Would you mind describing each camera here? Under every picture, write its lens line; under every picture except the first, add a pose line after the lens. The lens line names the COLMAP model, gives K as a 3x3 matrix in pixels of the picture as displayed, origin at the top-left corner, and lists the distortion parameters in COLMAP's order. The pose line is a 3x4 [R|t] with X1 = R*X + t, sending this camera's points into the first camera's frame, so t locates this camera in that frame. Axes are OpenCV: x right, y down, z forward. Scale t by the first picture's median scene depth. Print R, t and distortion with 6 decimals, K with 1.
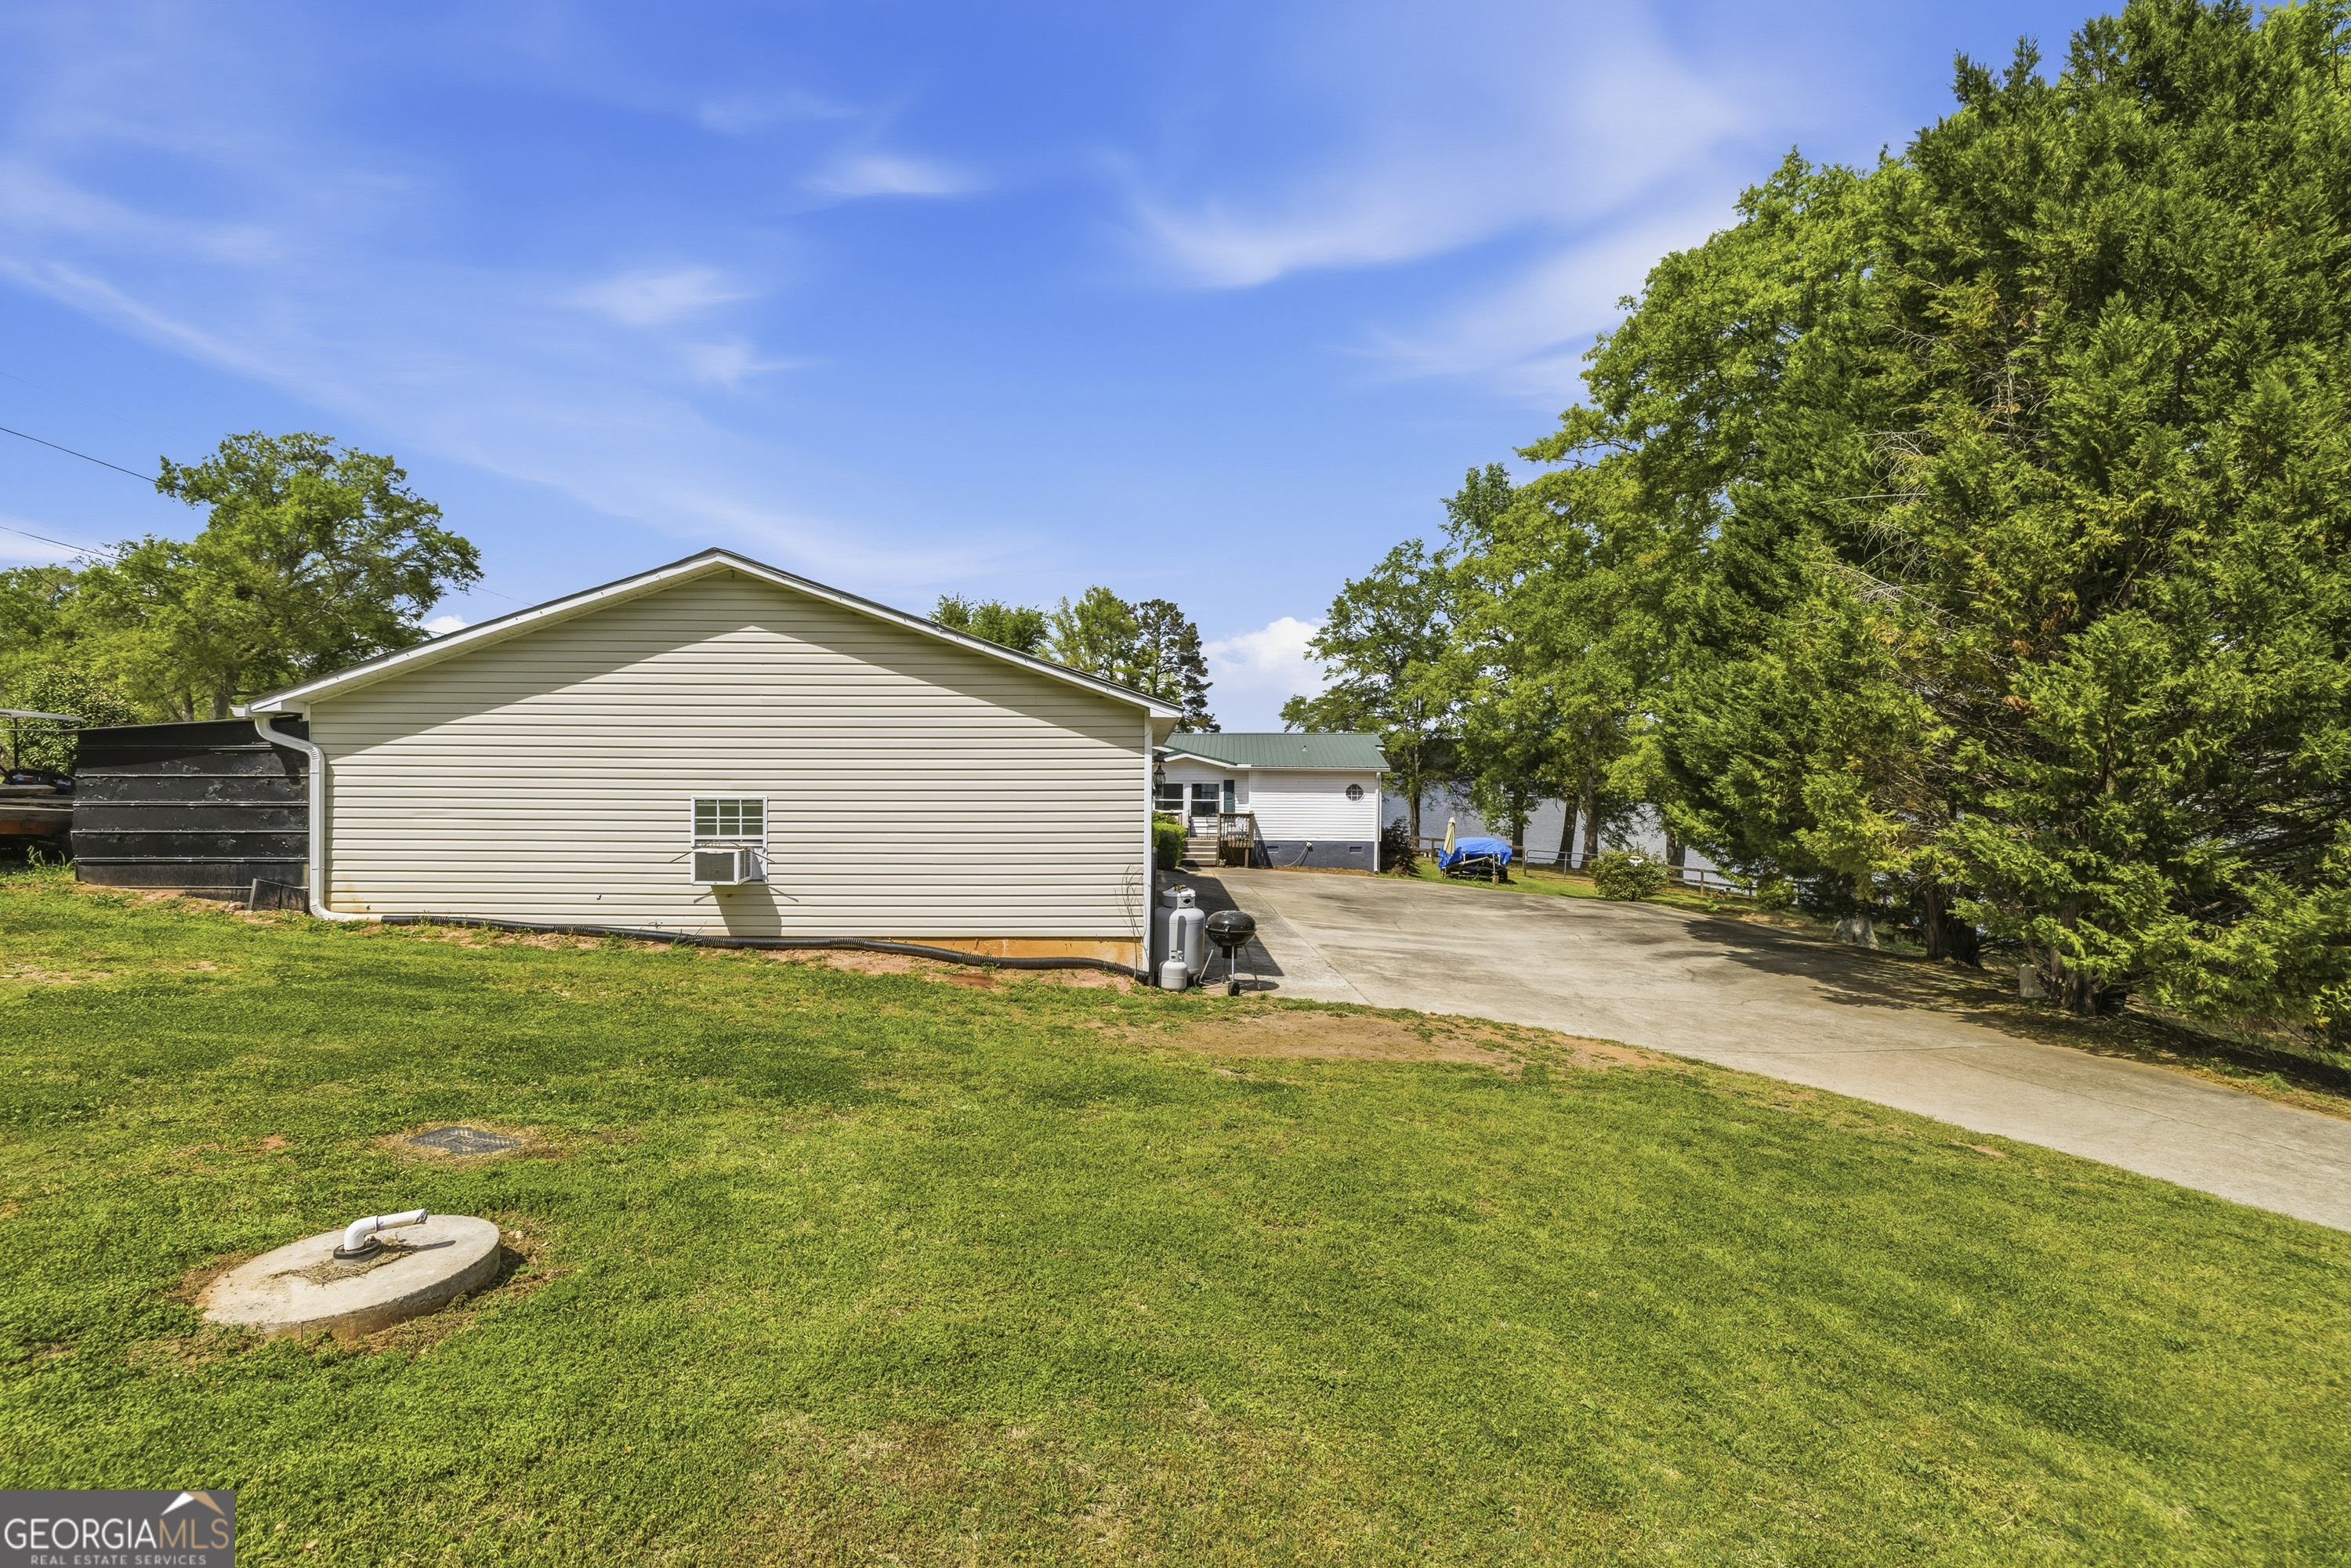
lens RADIAL K [[985.0, 0, 1156.6], [0, 985.0, 778.0], [0, 0, 1]] dist [0.002079, -0.000064]
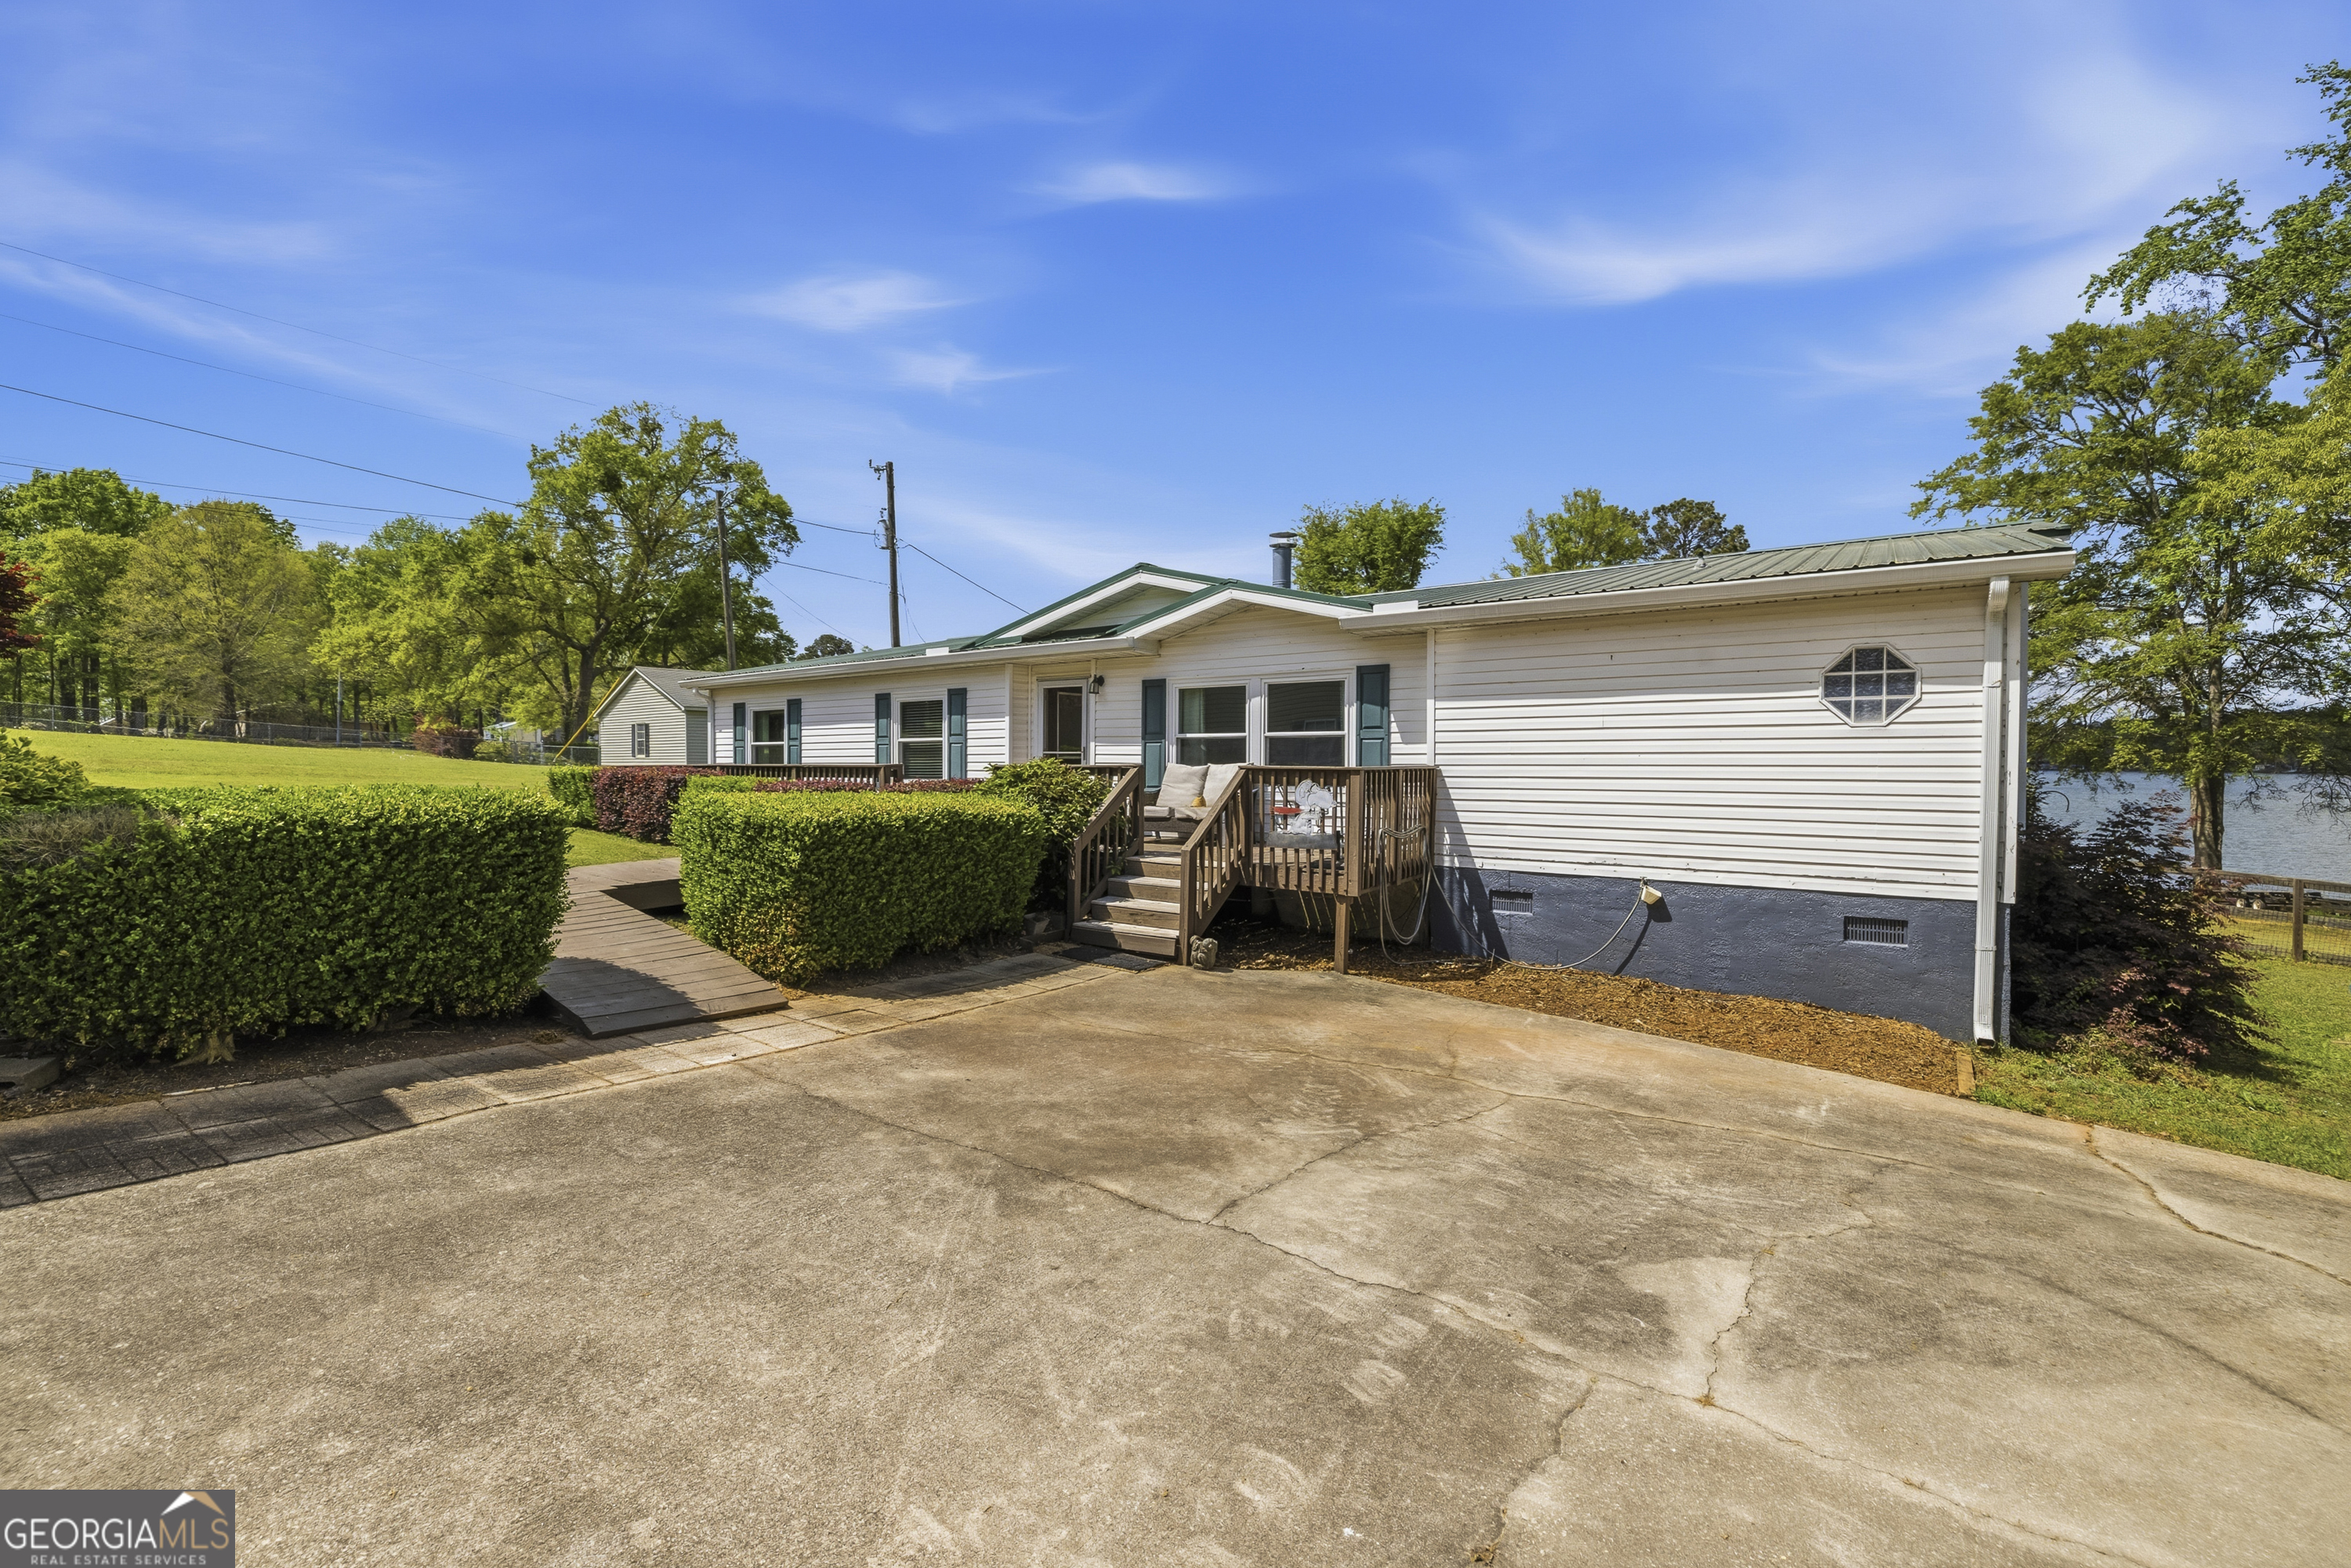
lens RADIAL K [[985.0, 0, 1156.6], [0, 985.0, 778.0], [0, 0, 1]] dist [0.002079, -0.000064]
pose [[0.849182, 0.004828, -0.528078, 0.177368], [-0.001794, 0.999979, 0.006257, 0.035203], [0.528097, -0.004365, 0.849173, 0.698926]]
